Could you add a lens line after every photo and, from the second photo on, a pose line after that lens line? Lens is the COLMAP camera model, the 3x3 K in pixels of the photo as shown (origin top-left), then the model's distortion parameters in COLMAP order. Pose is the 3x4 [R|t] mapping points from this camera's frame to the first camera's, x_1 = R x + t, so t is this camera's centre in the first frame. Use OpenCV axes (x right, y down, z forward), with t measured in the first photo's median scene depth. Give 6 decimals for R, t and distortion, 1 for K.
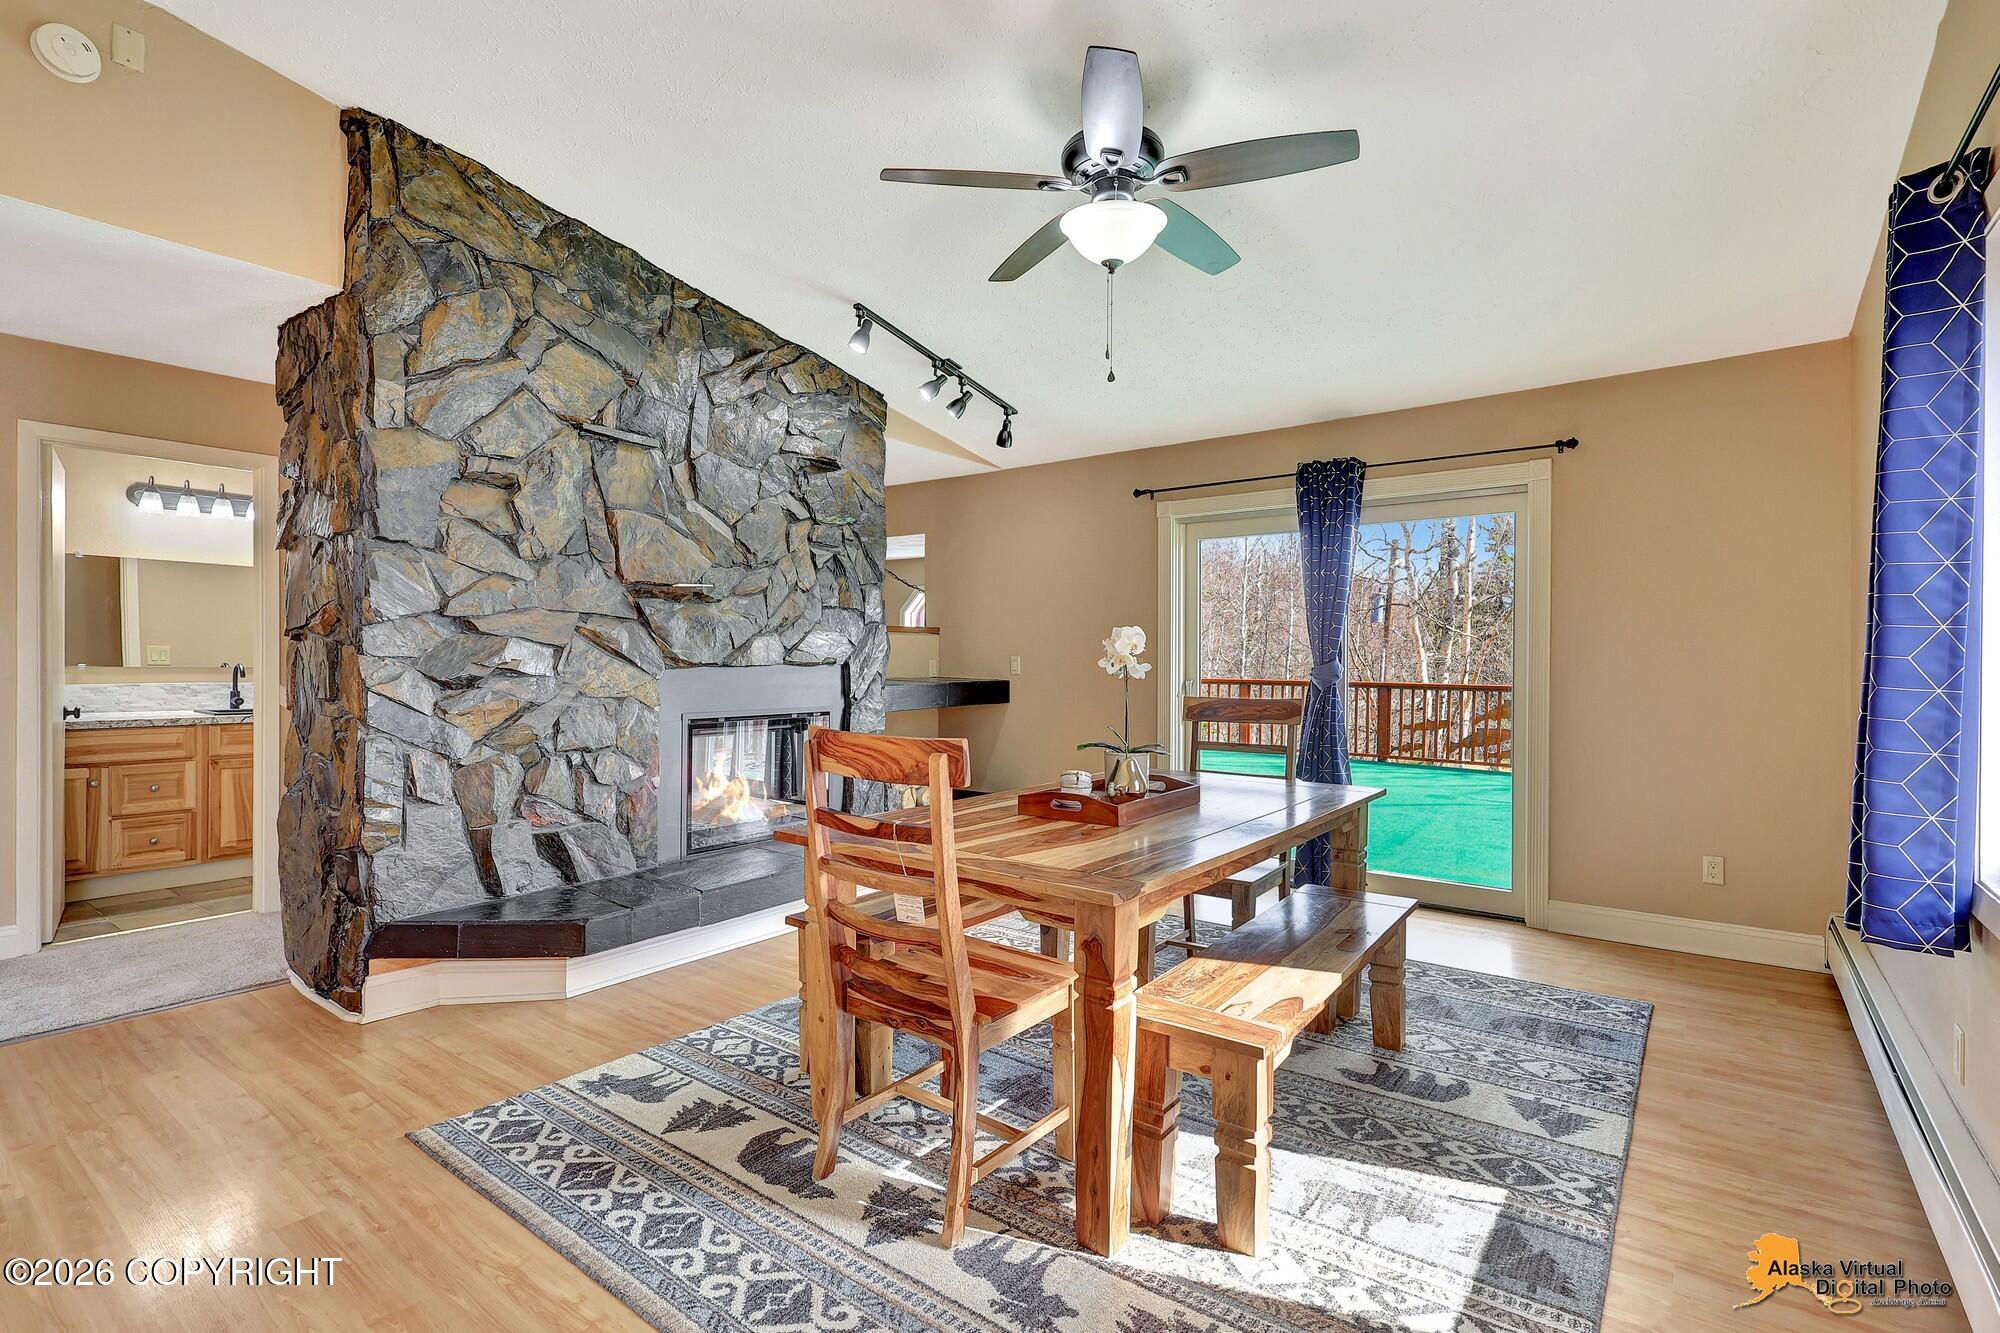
lens RADIAL K [[929.9, 0, 1000.0], [0, 929.9, 666.5], [0, 0, 1]] dist [-0.006625, 0.000168]
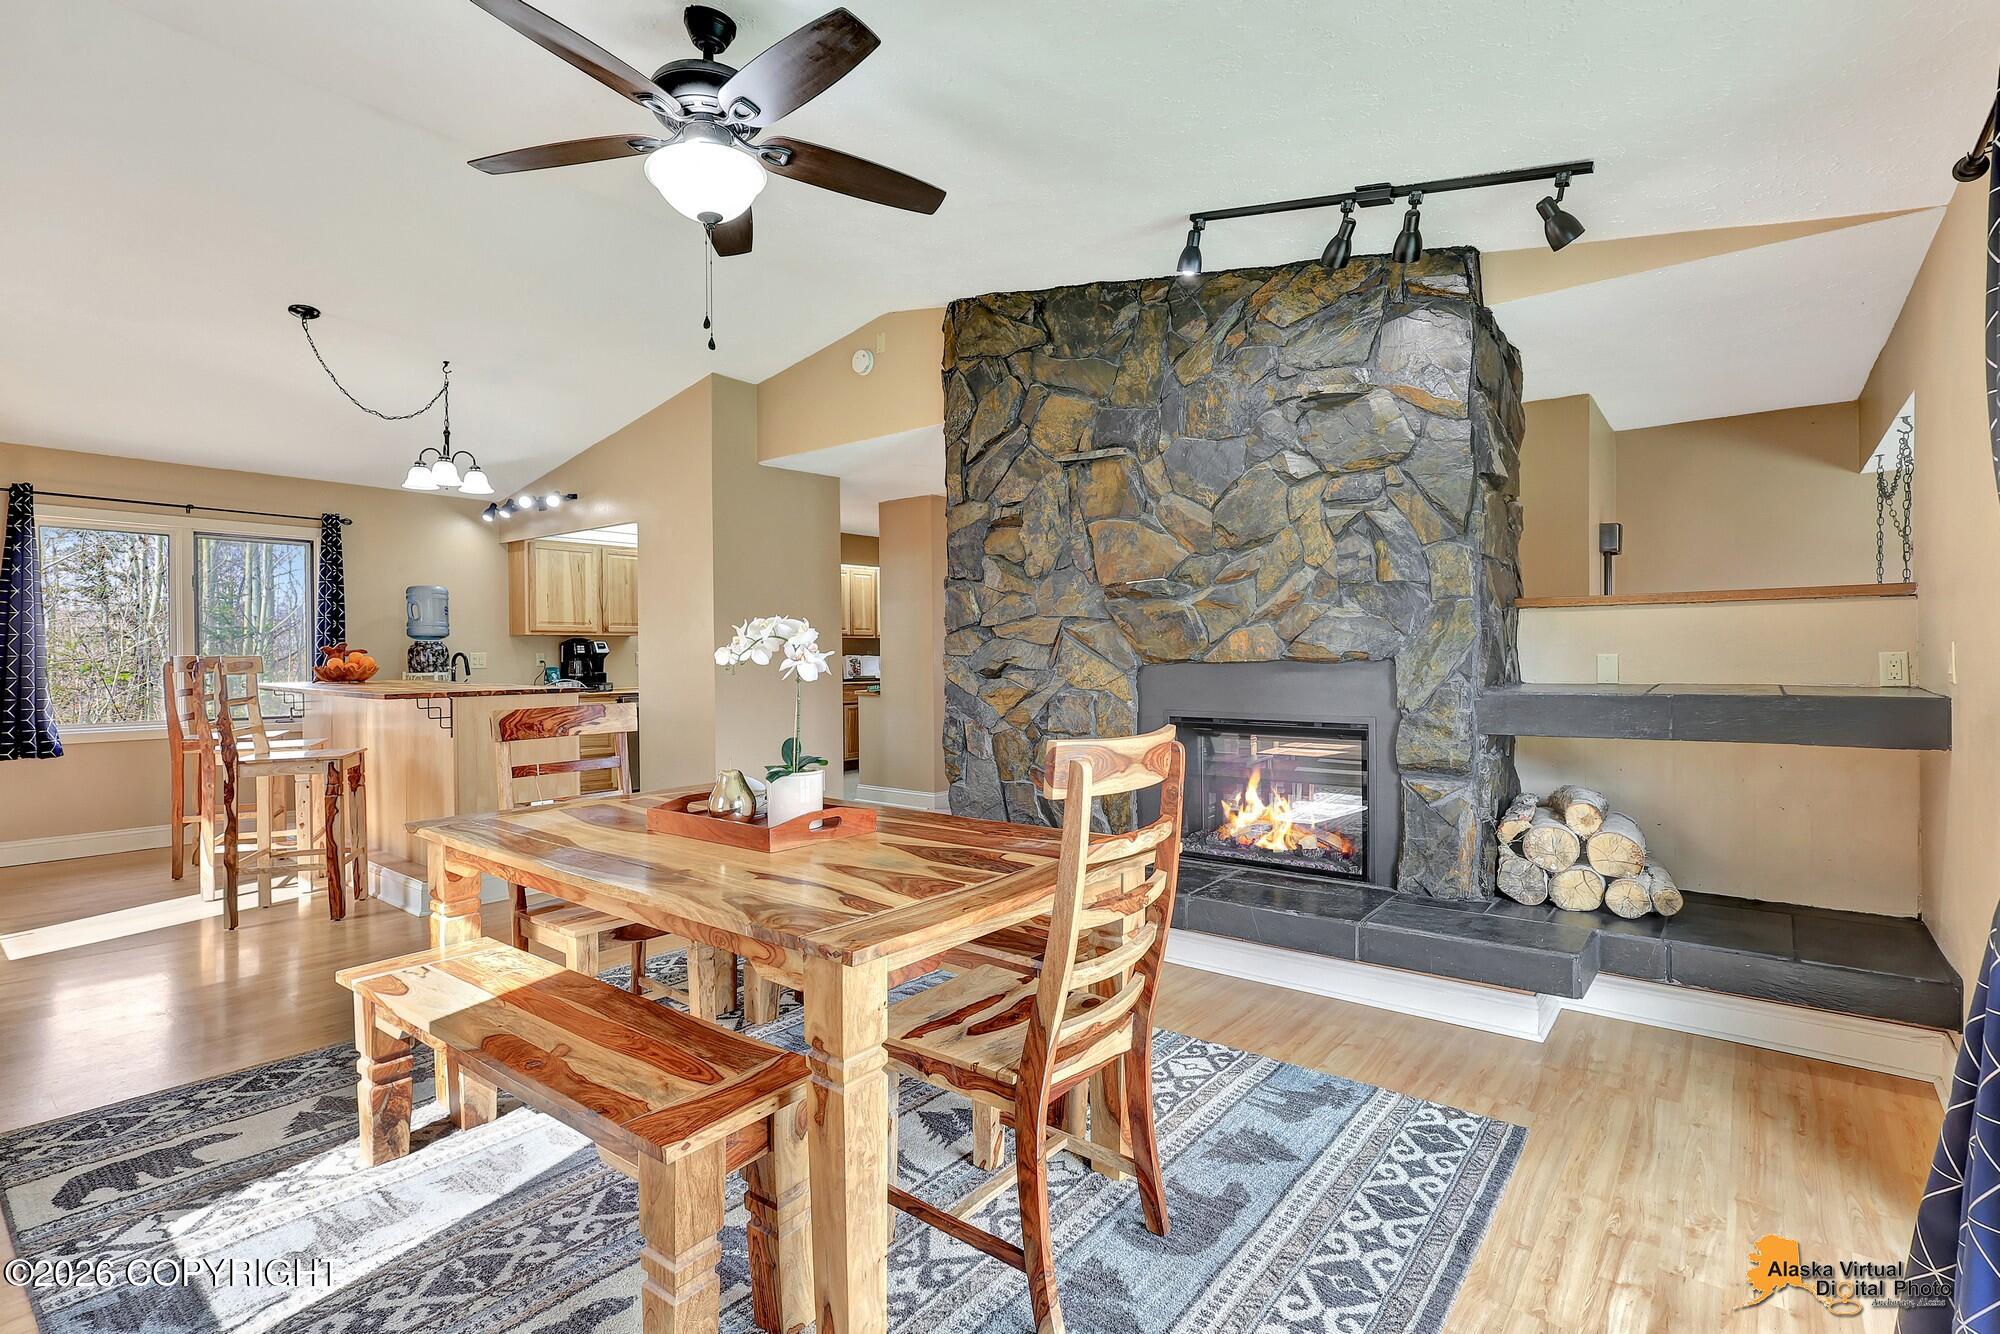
lens RADIAL K [[929.9, 0, 1000.0], [0, 929.9, 667.0], [0, 0, 1]] dist [-0.006625, 0.000168]
pose [[-0.019720, 0.008280, -0.999771, 0.728494], [0.004429, 0.999957, 0.008194, -0.003708], [0.999796, -0.004267, -0.019755, 0.928092]]
